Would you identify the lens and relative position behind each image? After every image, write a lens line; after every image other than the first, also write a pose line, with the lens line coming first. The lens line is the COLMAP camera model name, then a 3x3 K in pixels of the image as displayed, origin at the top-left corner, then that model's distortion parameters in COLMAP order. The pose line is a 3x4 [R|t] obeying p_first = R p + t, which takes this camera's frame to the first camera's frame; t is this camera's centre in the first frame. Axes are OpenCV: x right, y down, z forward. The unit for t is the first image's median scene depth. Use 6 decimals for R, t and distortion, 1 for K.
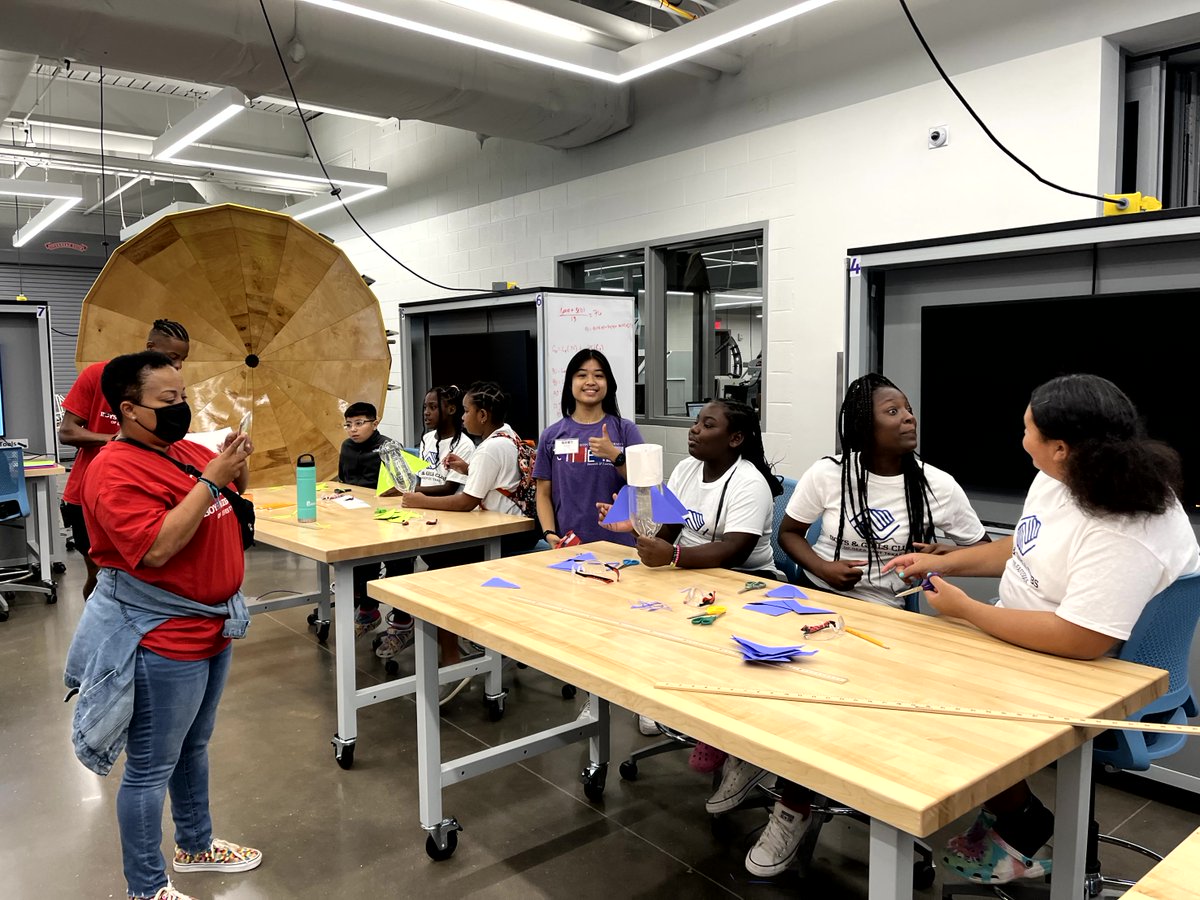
lens RADIAL K [[909.6, 0, 600.0], [0, 909.6, 450.0], [0, 0, 1]] dist [0.046803, -0.079088]
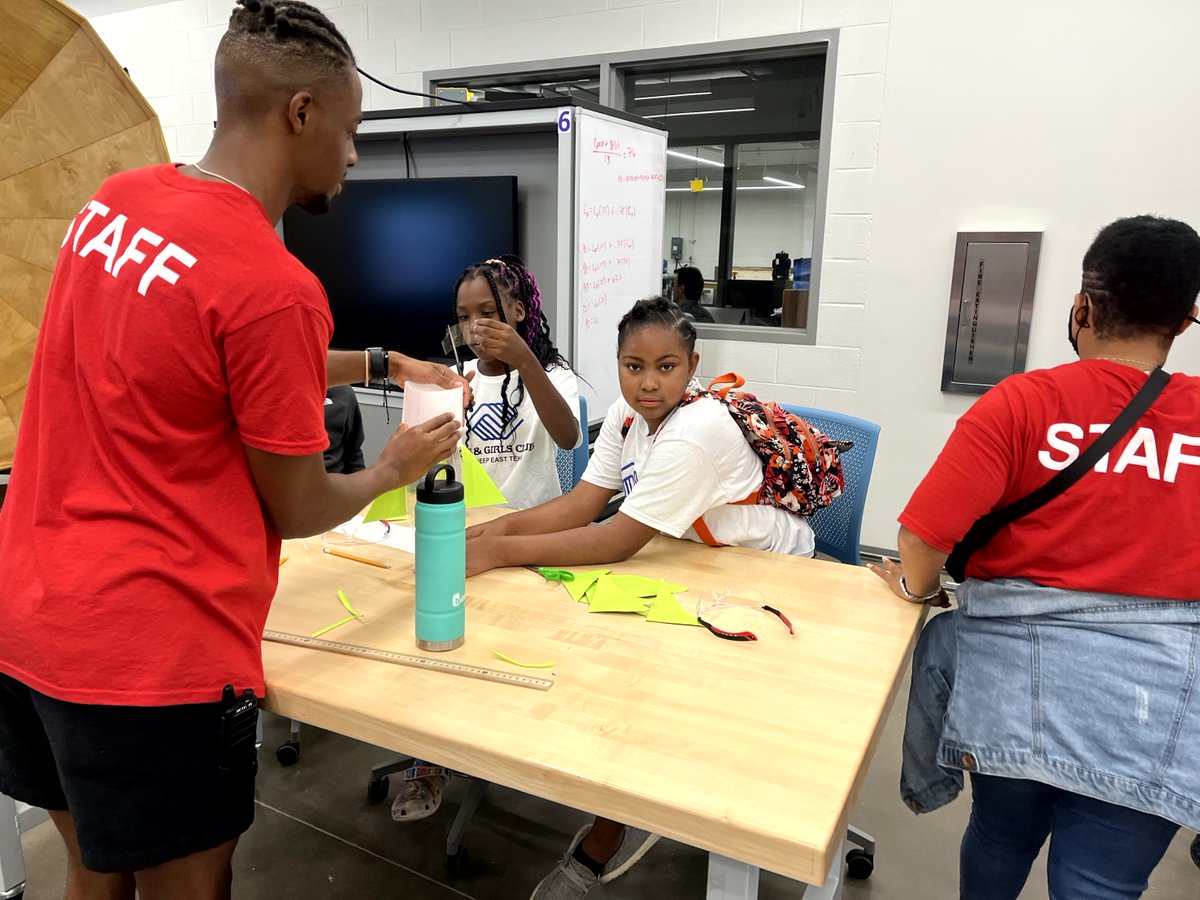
lens RADIAL K [[909.6, 0, 600.0], [0, 909.6, 450.0], [0, 0, 1]] dist [0.046803, -0.079088]
pose [[0.934662, -0.048100, 0.352268, -0.168758], [0.004272, 0.992254, 0.124151, -0.020624], [-0.355511, -0.114535, 0.927628, 0.289395]]
